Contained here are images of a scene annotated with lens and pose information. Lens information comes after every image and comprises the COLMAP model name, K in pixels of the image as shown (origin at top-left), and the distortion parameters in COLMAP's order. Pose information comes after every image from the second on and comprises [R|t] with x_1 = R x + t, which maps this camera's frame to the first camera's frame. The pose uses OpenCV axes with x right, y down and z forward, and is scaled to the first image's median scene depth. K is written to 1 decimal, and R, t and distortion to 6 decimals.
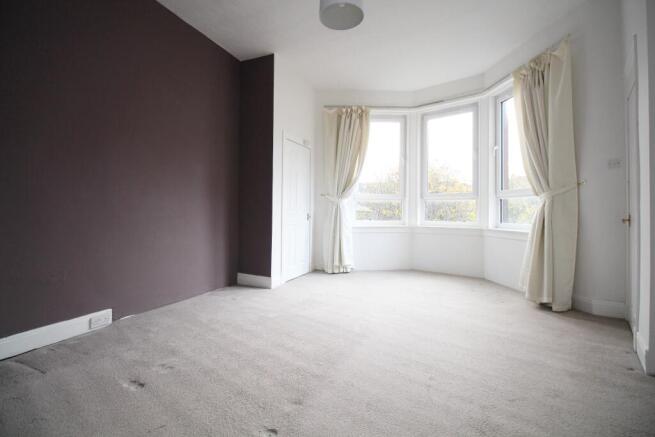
lens RADIAL K [[295.6, 0, 327.8], [0, 295.6, 209.1], [0, 0, 1]] dist [-0.000130, -0.000032]
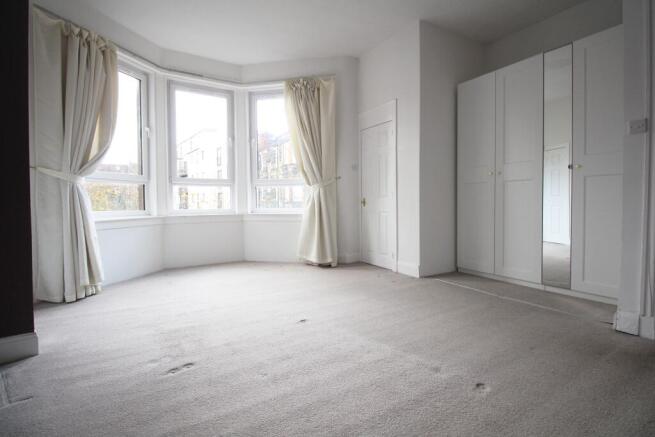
lens RADIAL K [[313.3, 0, 327.9], [0, 313.3, 207.3], [0, 0, 1]] dist [0.001305, 0.000269]
pose [[0.357446, -0.024155, 0.933621, -0.407586], [-0.001933, 0.999644, 0.026604, 0.011406], [-0.933932, -0.011314, 0.357272, 0.311464]]
